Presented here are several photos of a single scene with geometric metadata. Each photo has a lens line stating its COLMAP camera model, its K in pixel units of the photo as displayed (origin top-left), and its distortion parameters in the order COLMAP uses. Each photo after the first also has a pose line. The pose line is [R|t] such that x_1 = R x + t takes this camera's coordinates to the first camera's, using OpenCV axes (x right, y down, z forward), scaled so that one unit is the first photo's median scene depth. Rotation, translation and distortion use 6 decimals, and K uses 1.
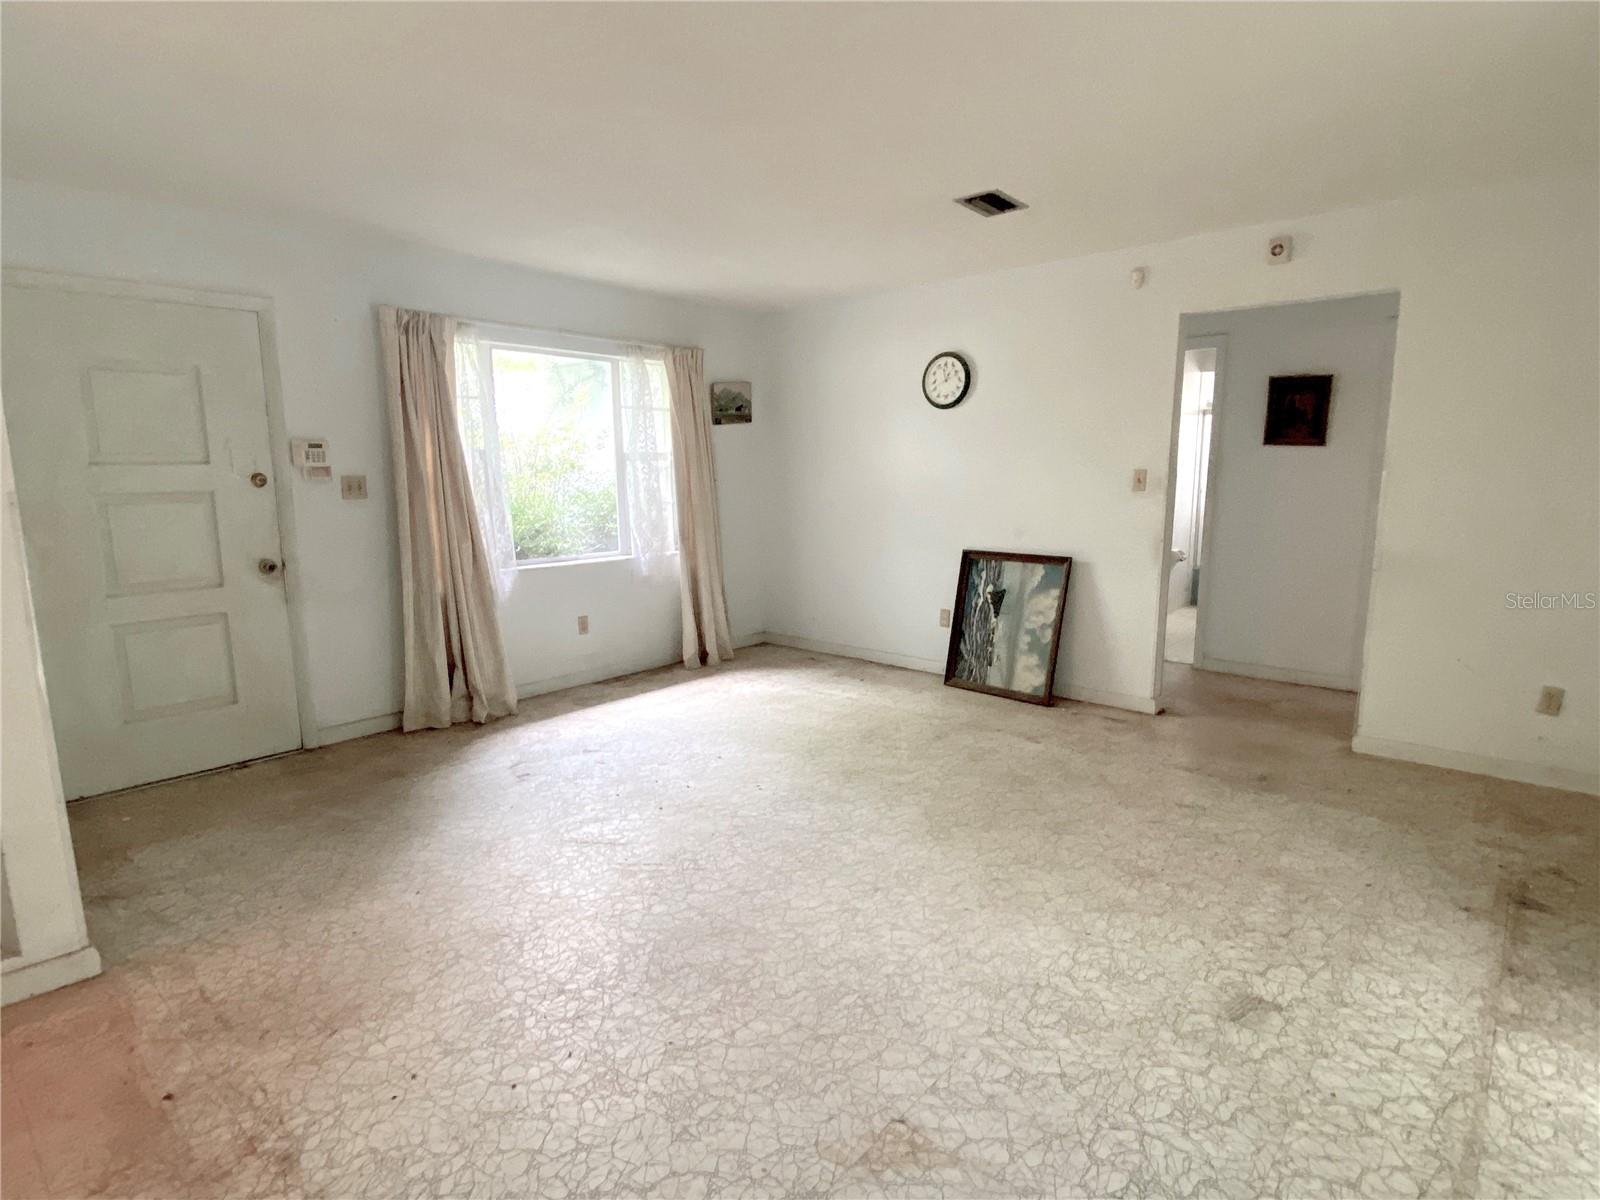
lens RADIAL K [[836.3, 0, 800.0], [0, 836.3, 600.0], [0, 0, 1]] dist [0.019055, -0.018390]
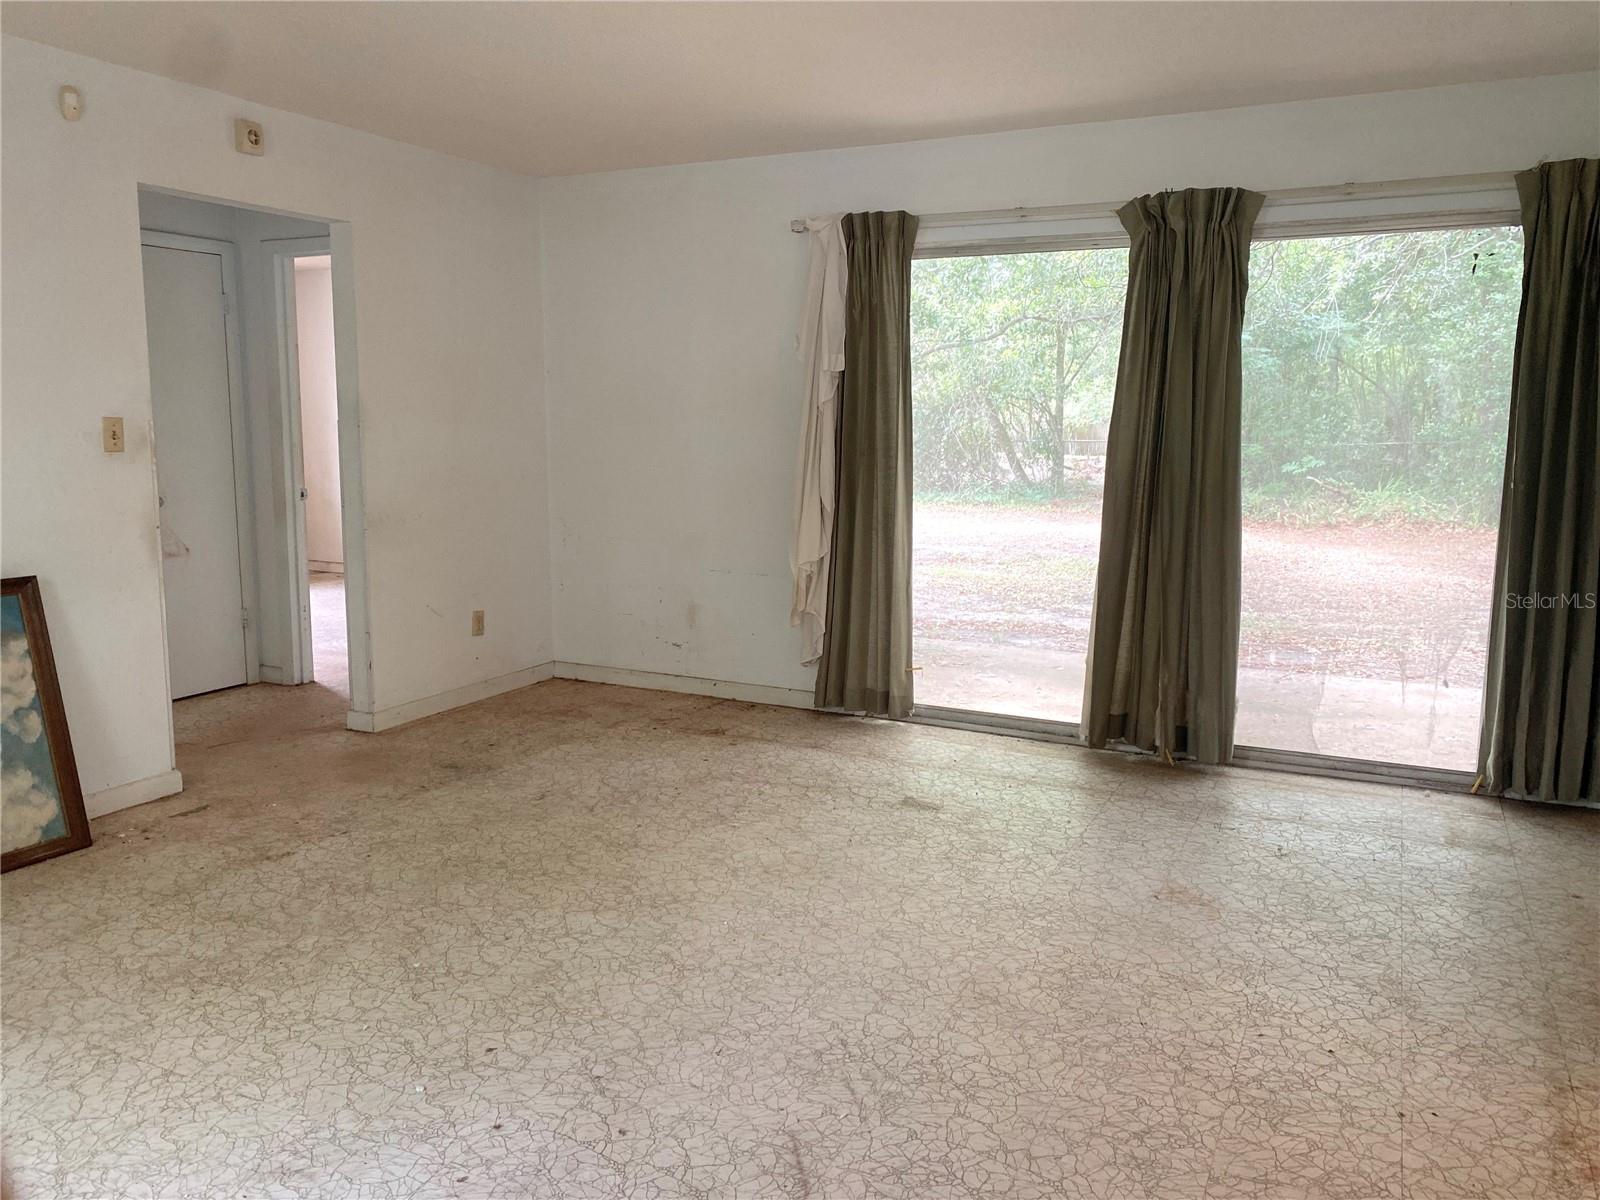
lens RADIAL K [[1213.8, 0, 784.4], [0, 1213.8, 577.1], [0, 0, 1]] dist [0.039915, -0.032573]
pose [[-0.254540, -0.122522, 0.959269, -1.103796], [0.152230, 0.974498, 0.164861, -0.208753], [-0.955006, 0.187993, -0.229397, 1.374625]]
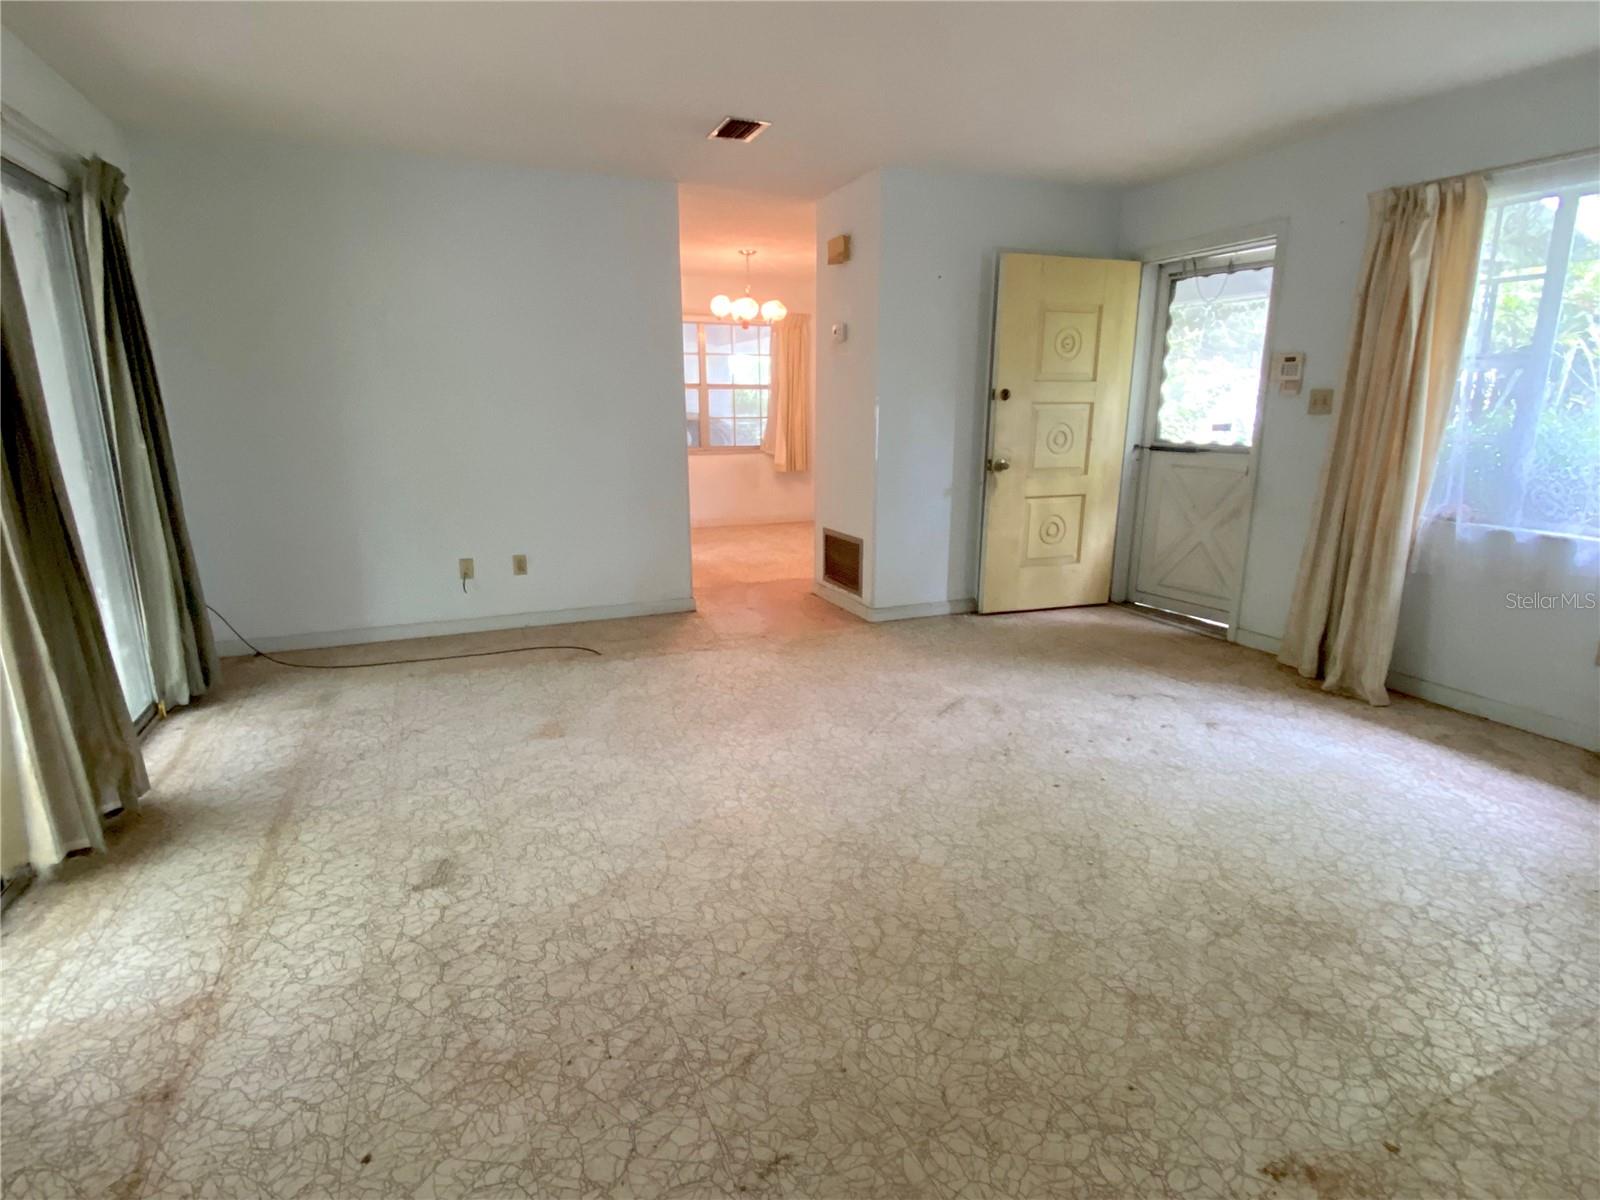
lens RADIAL K [[833.2, 0, 789.9], [0, 833.2, 601.4], [0, 0, 1]] dist [0.070442, -0.070563]
pose [[-0.436589, 0.221297, -0.872019, 1.054912], [-0.138020, 0.941326, 0.307987, -0.227029], [0.889011, 0.254820, -0.380429, 1.502095]]
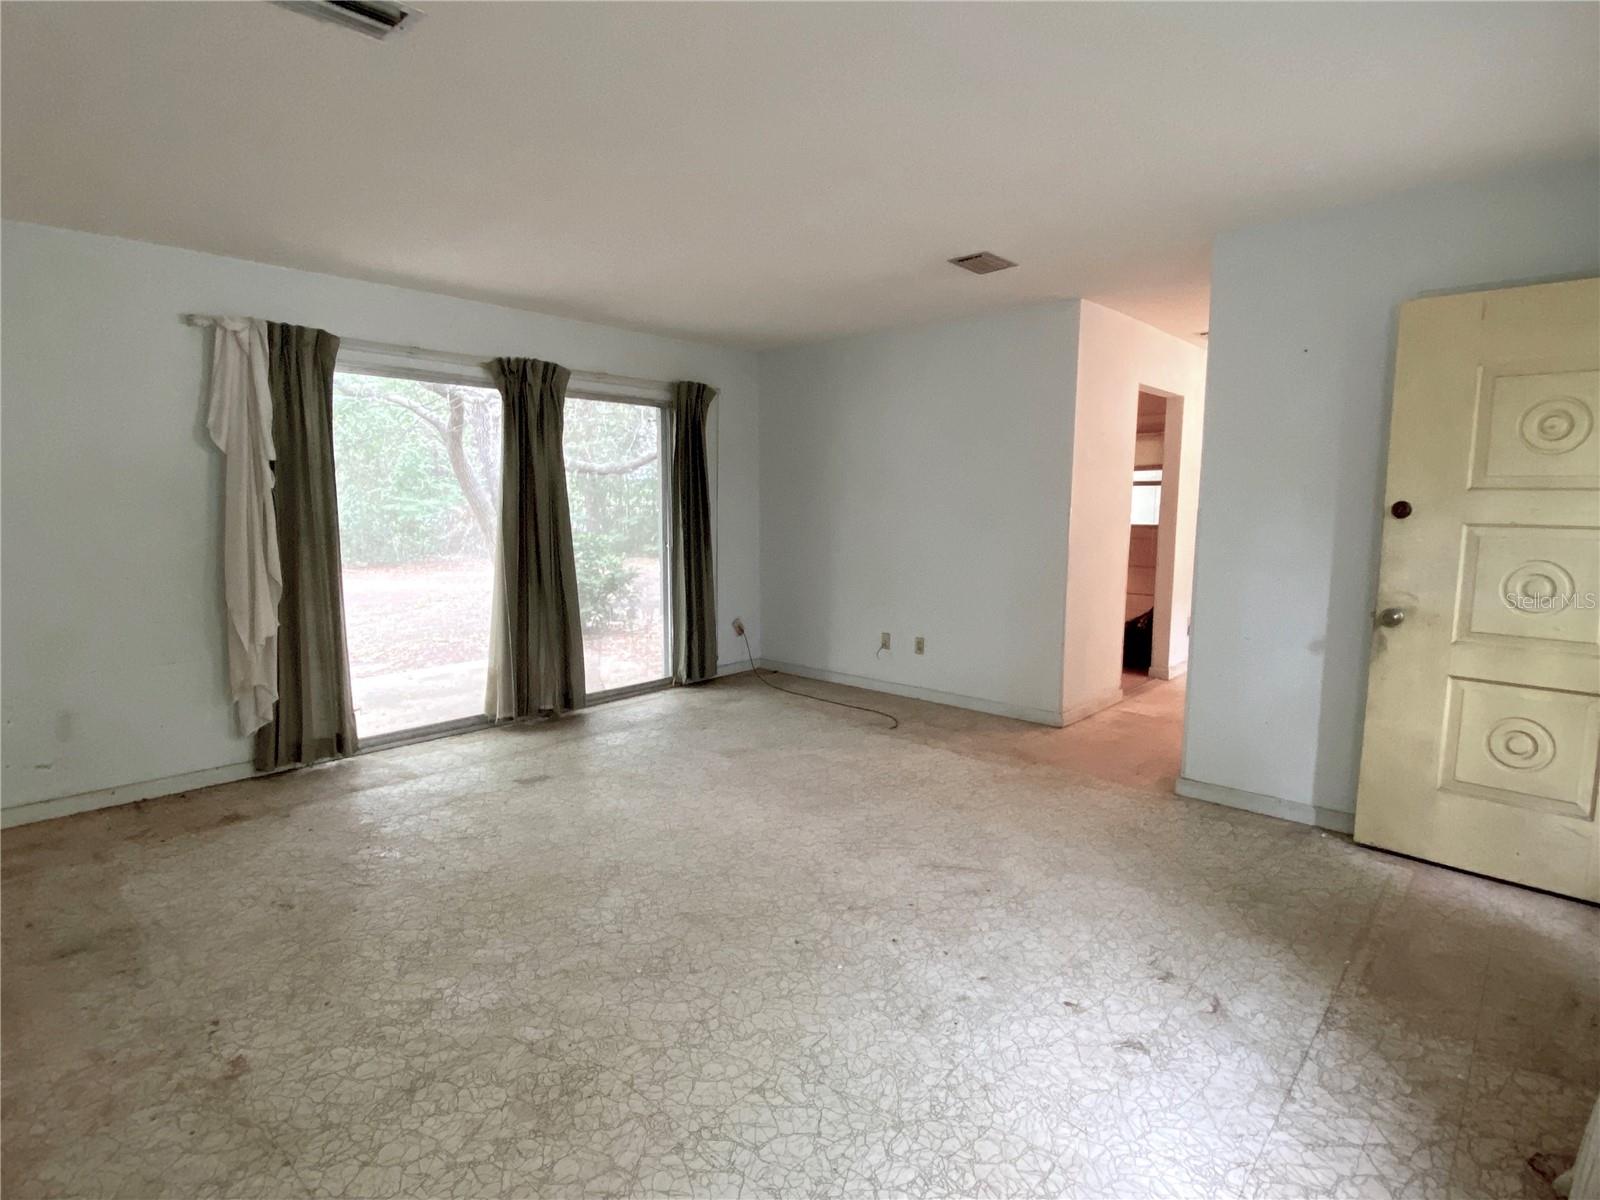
lens RADIAL K [[833.2, 0, 789.9], [0, 833.2, 601.4], [0, 0, 1]] dist [0.070442, -0.070563]
pose [[-0.999647, 0.006997, 0.025618, -0.095483], [0.013898, 0.959848, 0.280175, -0.380239], [-0.022629, 0.280433, -0.959607, 2.345138]]
